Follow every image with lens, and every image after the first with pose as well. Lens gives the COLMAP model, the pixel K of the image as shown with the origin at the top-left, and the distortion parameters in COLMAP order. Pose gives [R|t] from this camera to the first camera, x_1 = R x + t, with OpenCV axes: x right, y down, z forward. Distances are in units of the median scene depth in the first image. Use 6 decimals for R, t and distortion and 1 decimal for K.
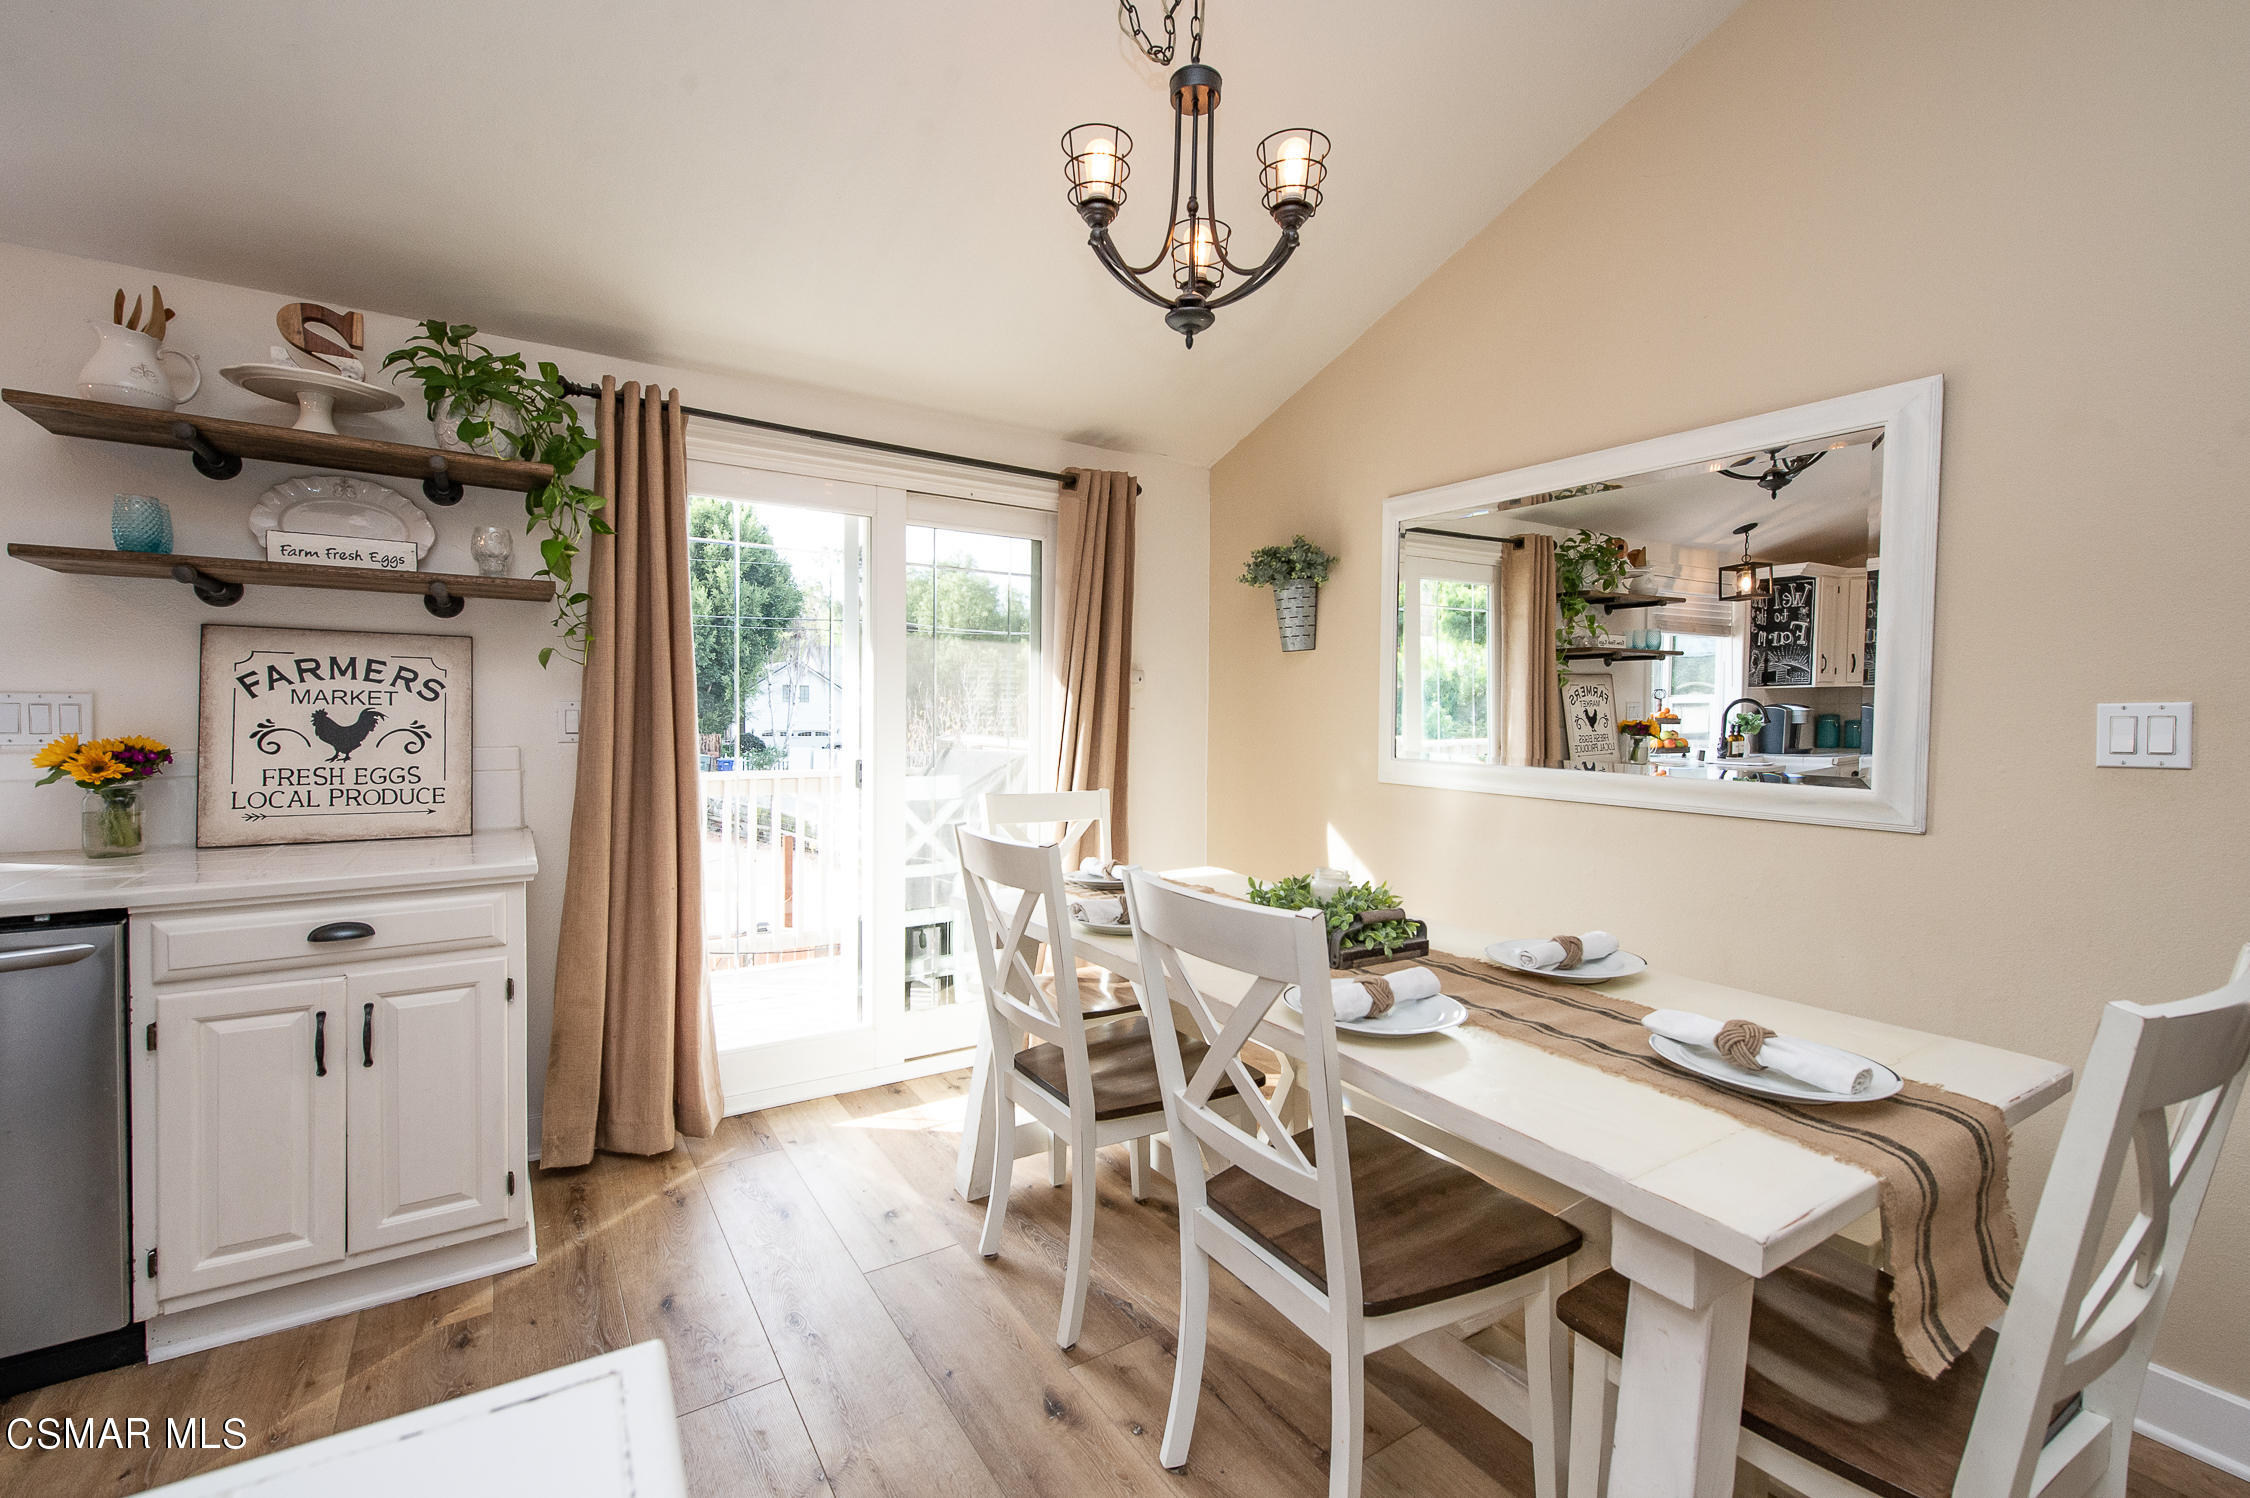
lens RADIAL K [[976.2, 0, 1123.6], [0, 976.2, 749.3], [0, 0, 1]] dist [0.014655, 0.000076]
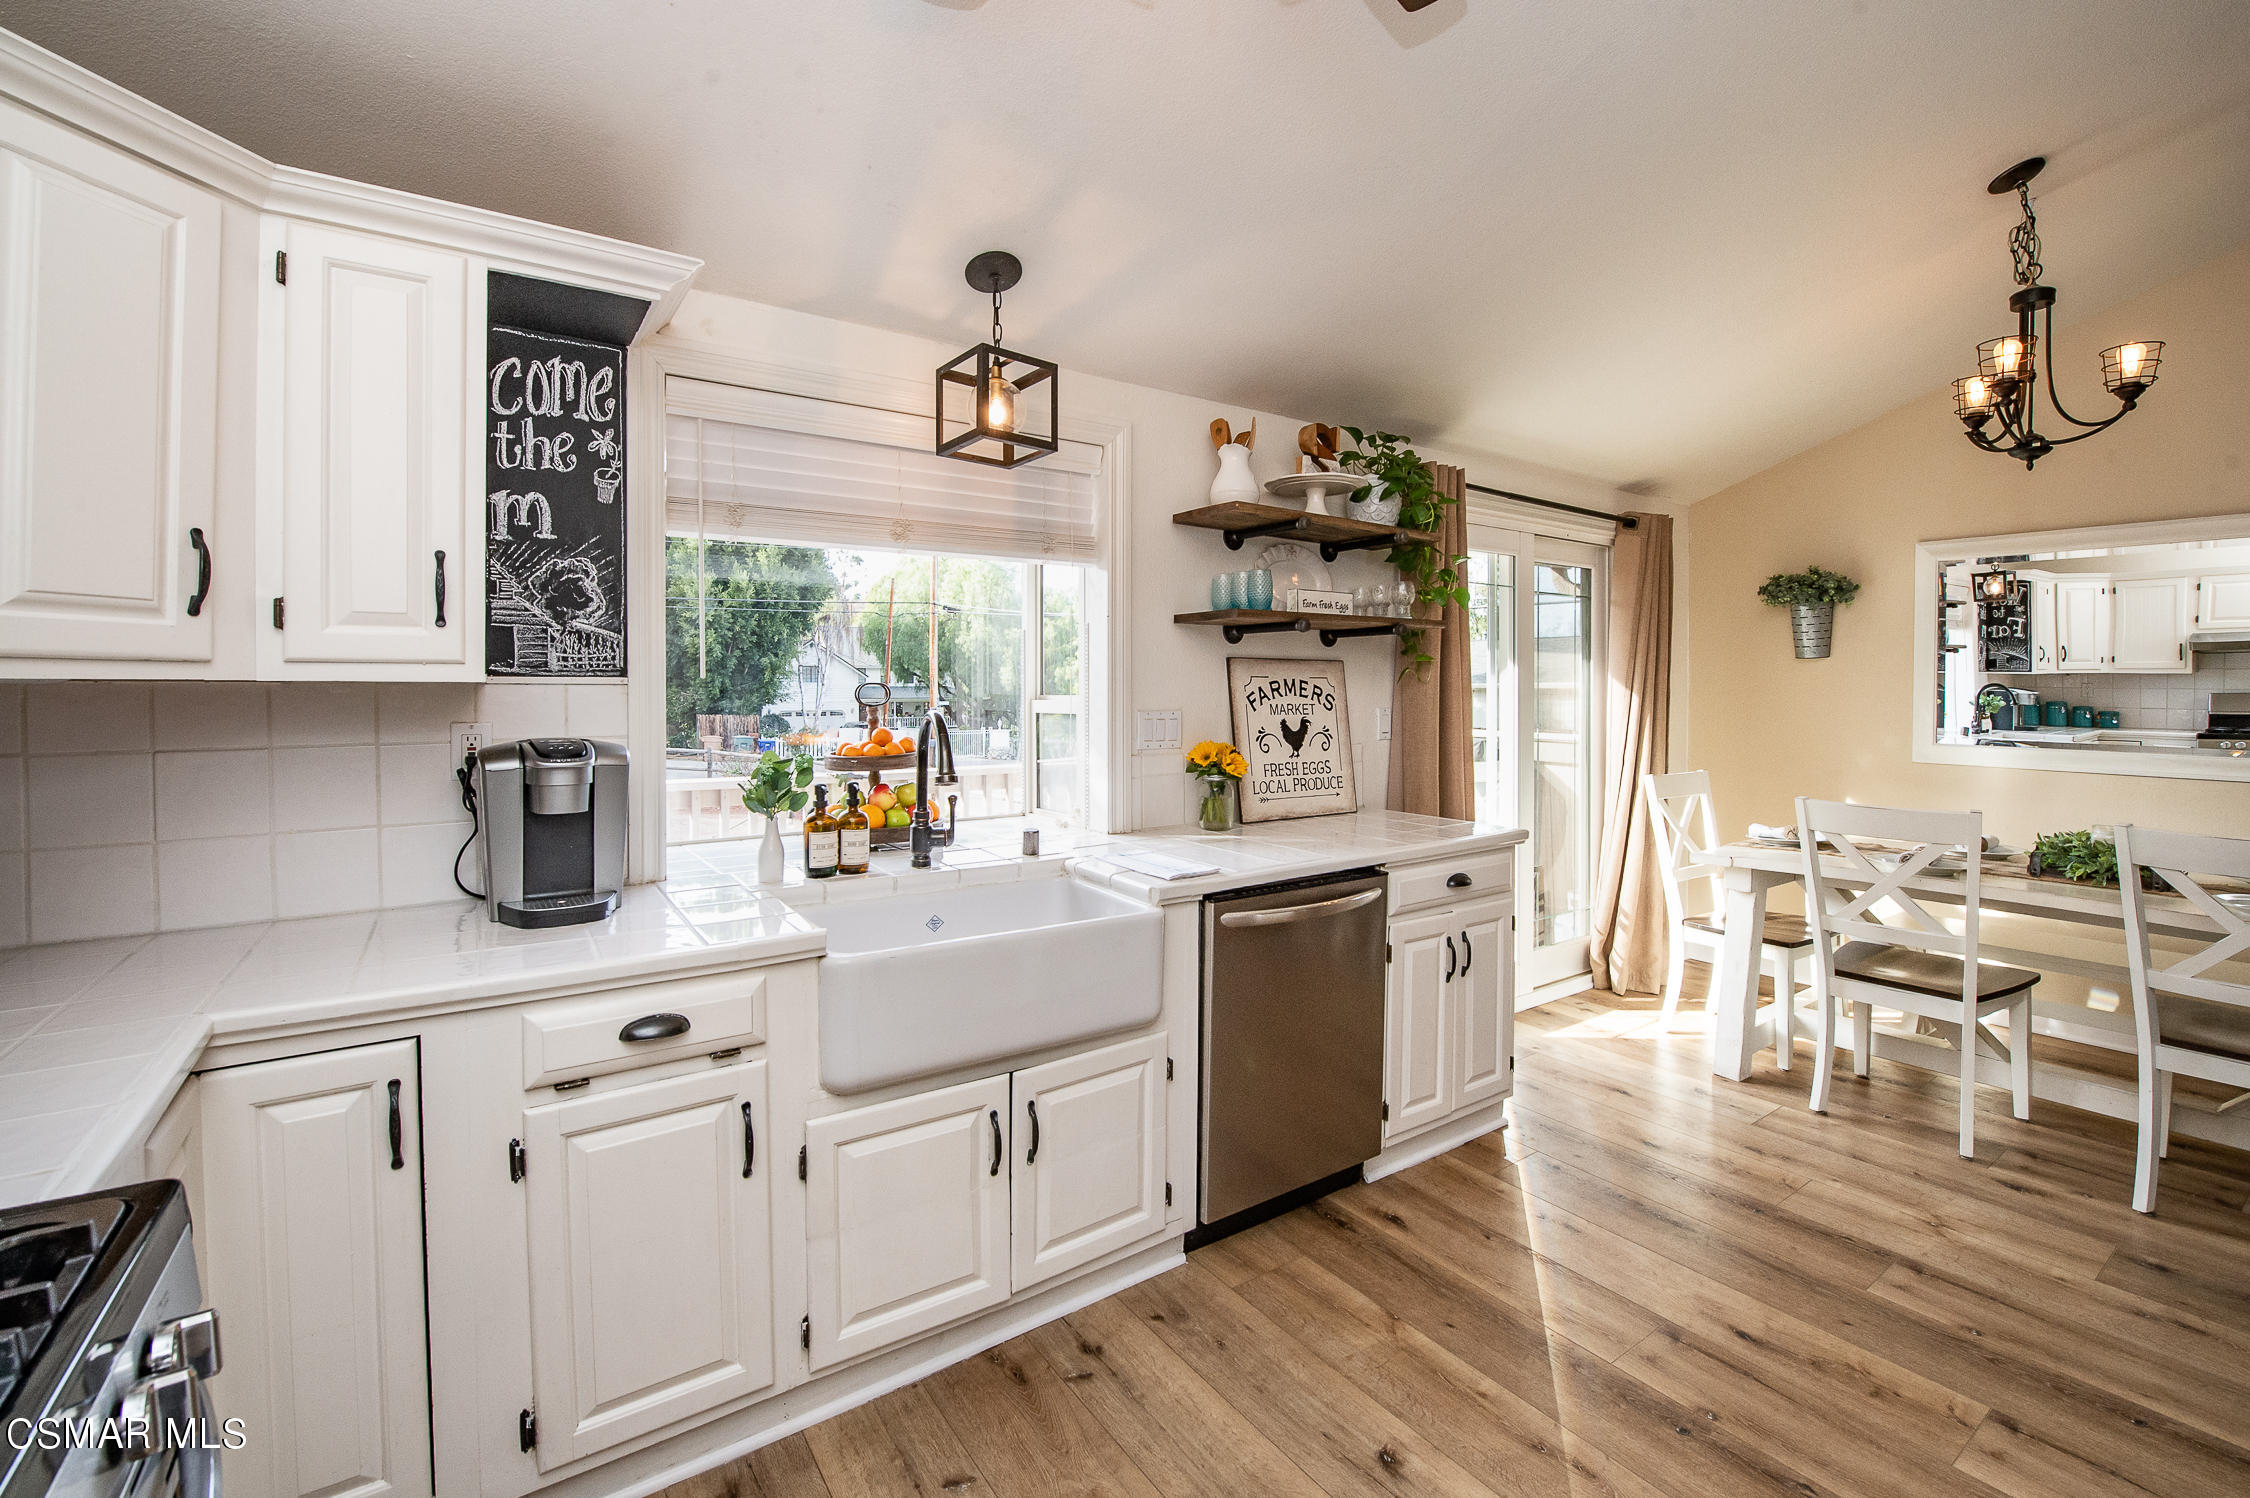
lens RADIAL K [[975.8, 0, 1125.0], [0, 975.8, 711.7], [0, 0, 1]] dist [0.001980, -0.014483]
pose [[0.999472, -0.010494, 0.030765, -1.021705], [0.010908, 0.999852, -0.013320, -0.033264], [-0.030621, 0.013649, 0.999438, -0.302483]]
